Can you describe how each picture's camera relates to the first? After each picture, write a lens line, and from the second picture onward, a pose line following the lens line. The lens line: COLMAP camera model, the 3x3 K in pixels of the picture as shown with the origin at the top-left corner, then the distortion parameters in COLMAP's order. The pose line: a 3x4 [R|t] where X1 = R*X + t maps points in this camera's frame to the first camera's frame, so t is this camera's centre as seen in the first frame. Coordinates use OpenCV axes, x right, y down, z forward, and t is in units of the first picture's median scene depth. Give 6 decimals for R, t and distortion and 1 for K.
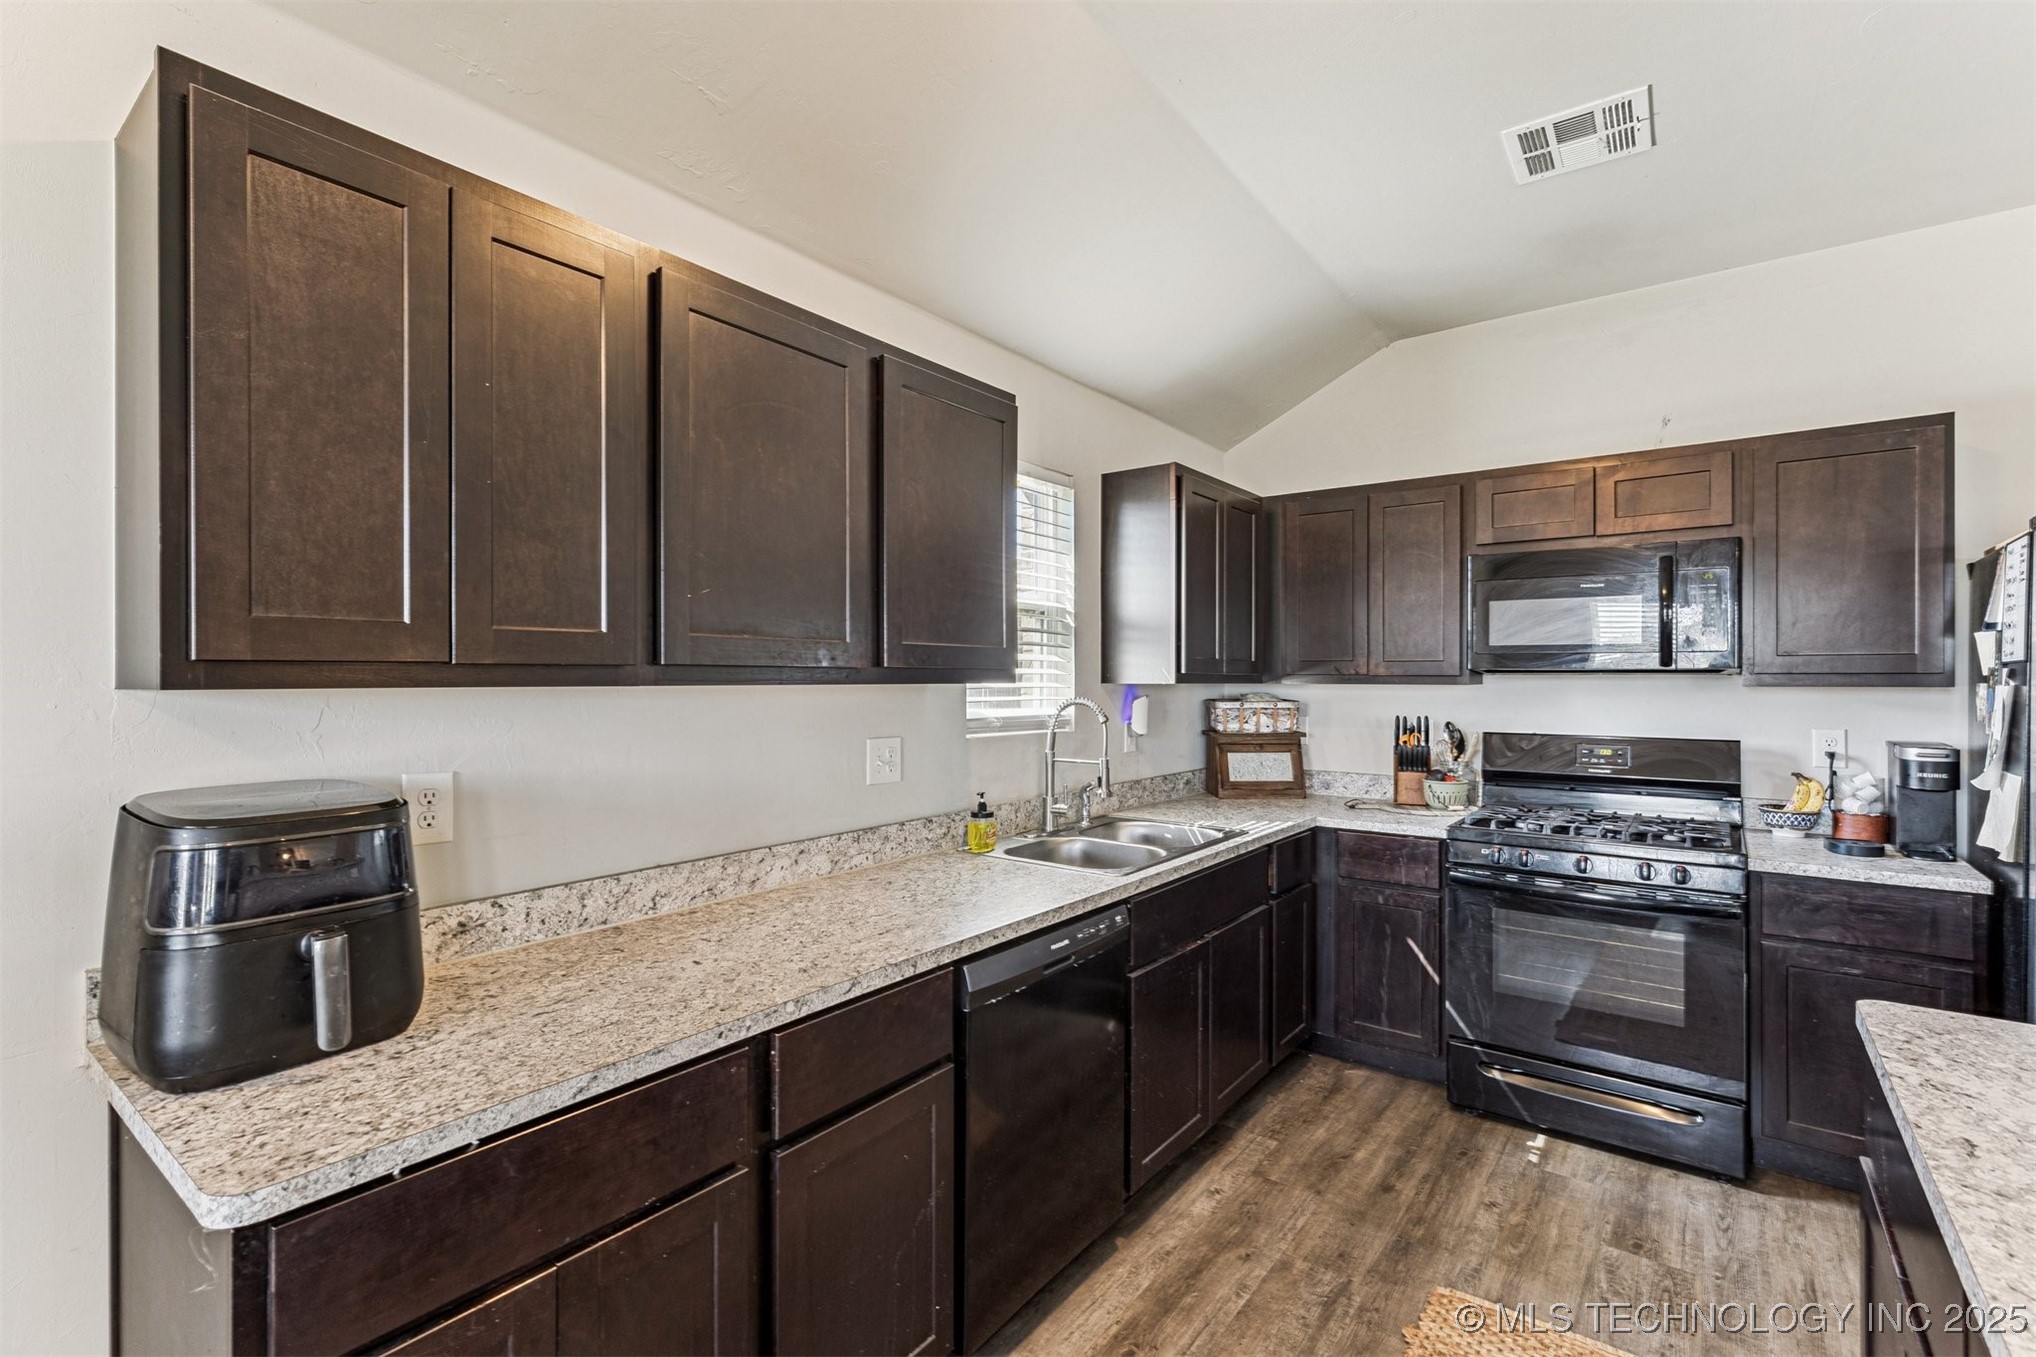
lens RADIAL K [[916.1, 0, 1010.5], [0, 916.1, 674.1], [0, 0, 1]] dist [0.005753, -0.002273]
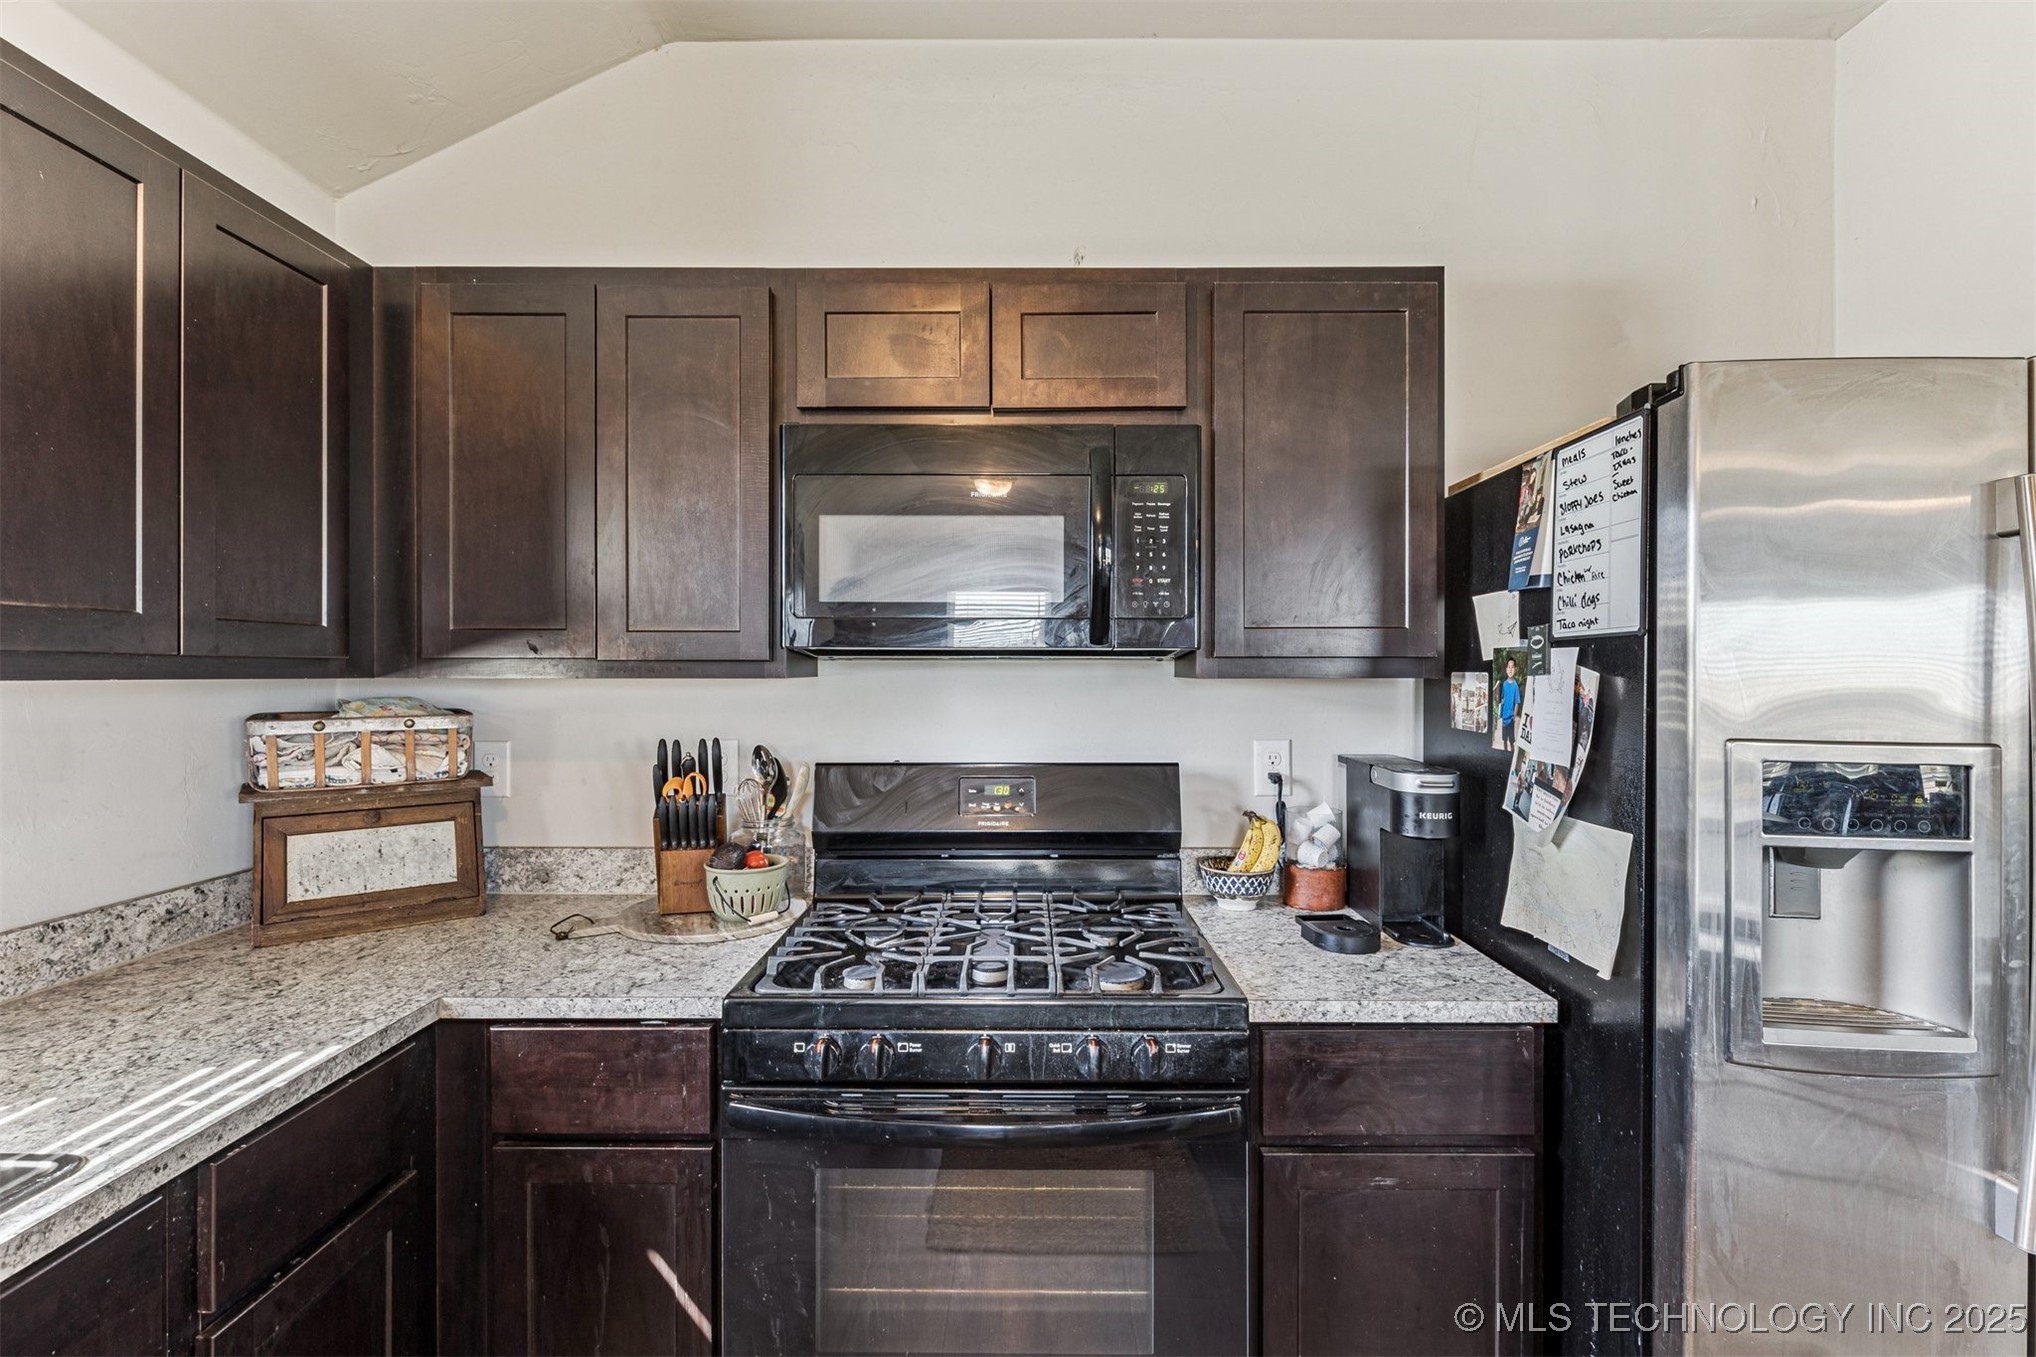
lens RADIAL K [[916.1, 0, 1018.1], [0, 916.1, 675.8], [0, 0, 1]] dist [0.005753, -0.002273]
pose [[0.798048, -0.005532, 0.602569, 0.339257], [-0.001207, 0.999941, 0.010778, 0.005104], [-0.602593, -0.009329, 0.797994, 0.588680]]
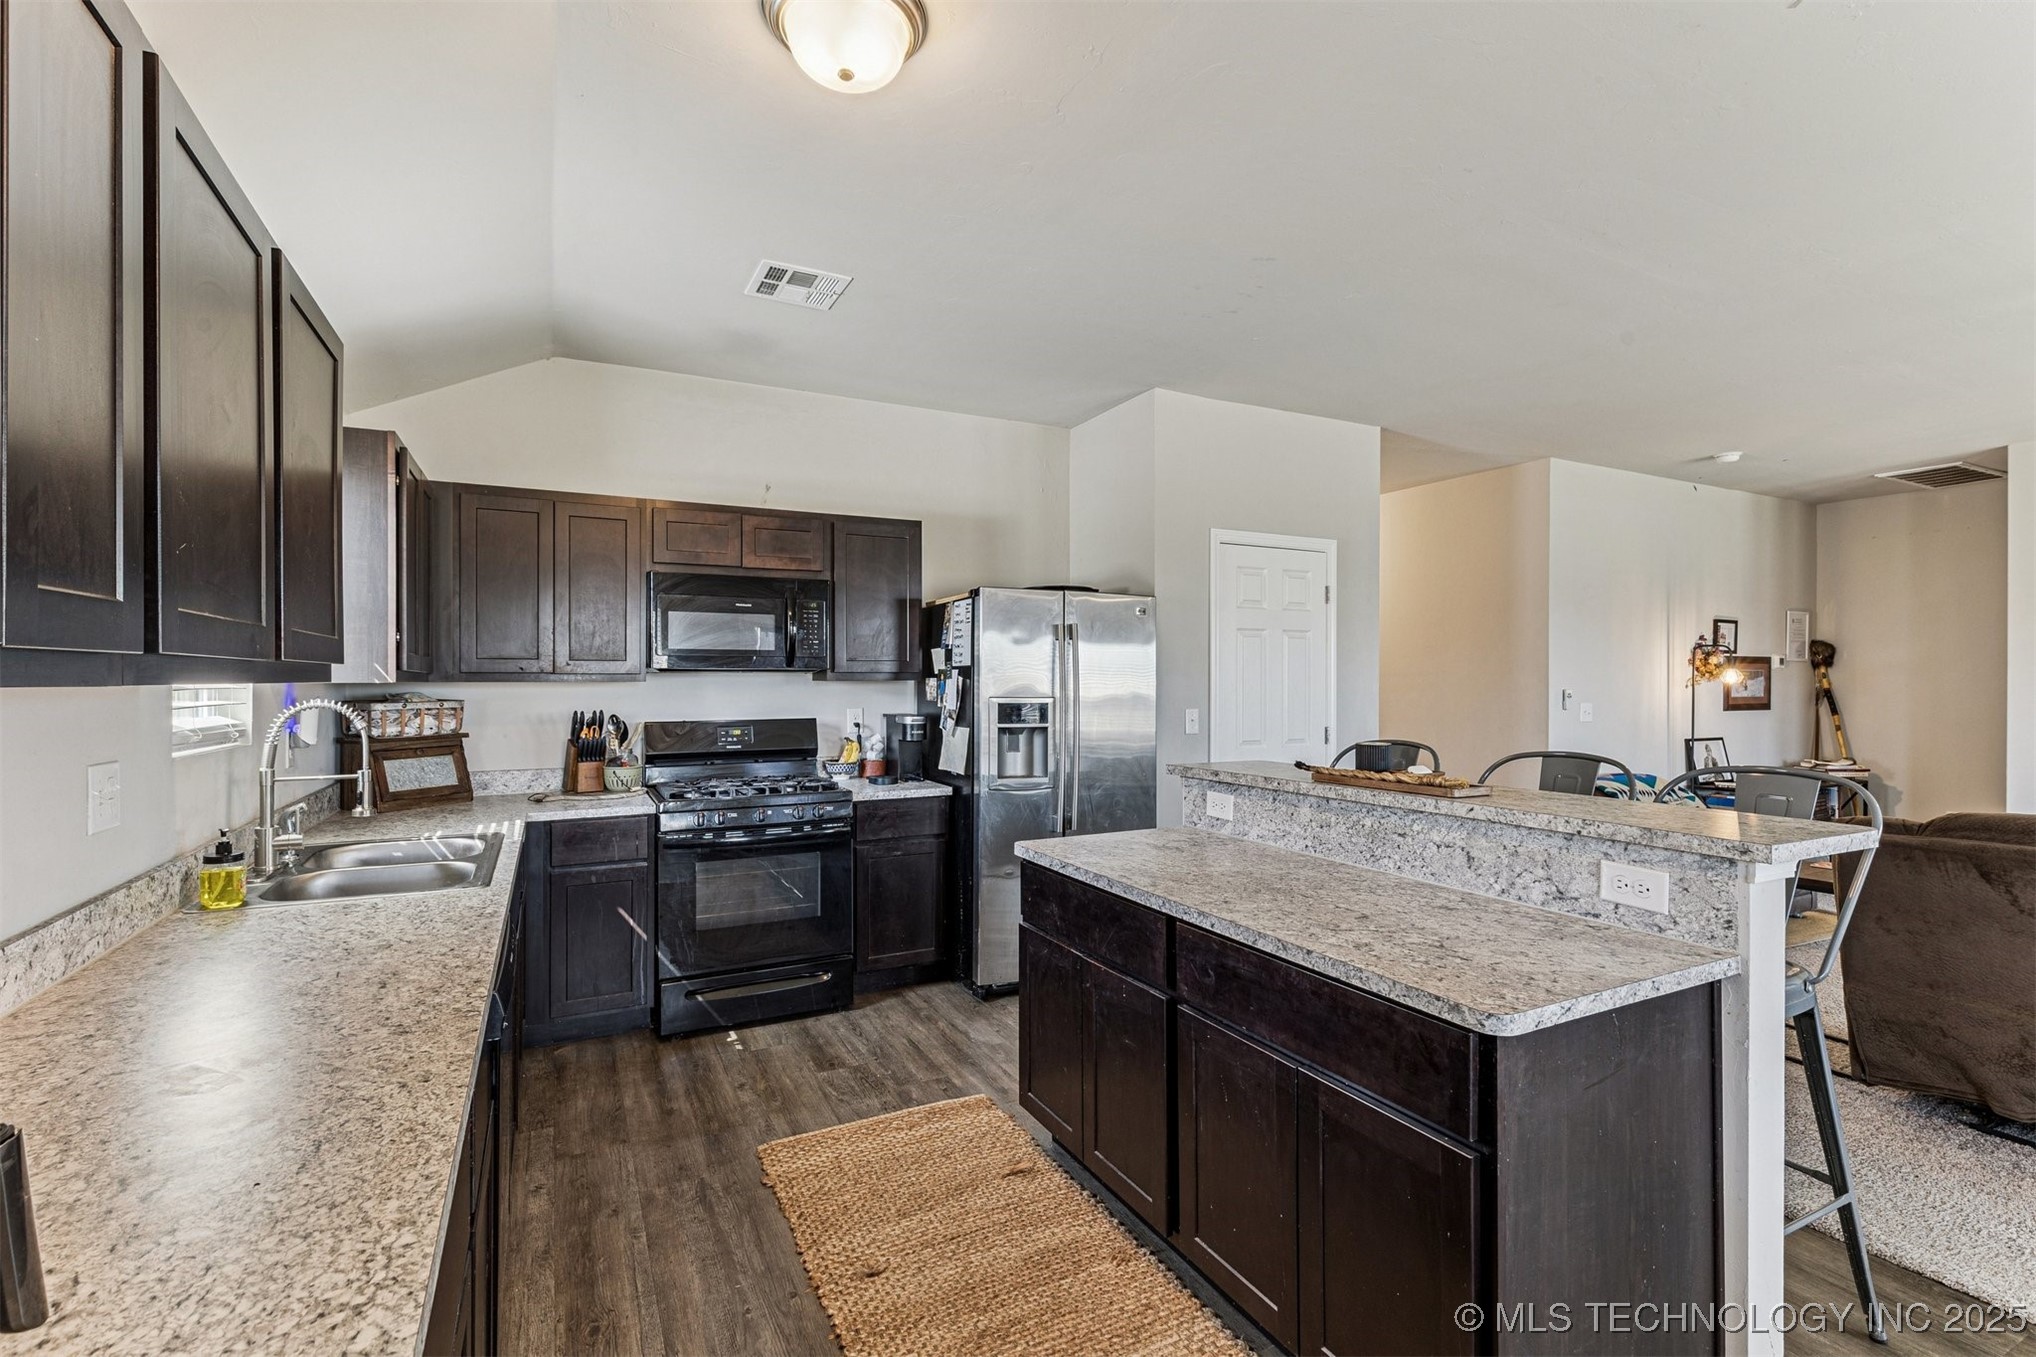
lens RADIAL K [[916.1, 0, 1015.7], [0, 916.1, 675.7], [0, 0, 1]] dist [0.005753, -0.002273]
pose [[0.436601, -0.000921, 0.899655, -0.396993], [-0.001533, 0.999997, 0.001767, 0.001647], [-0.899654, -0.002150, 0.436598, 0.082971]]
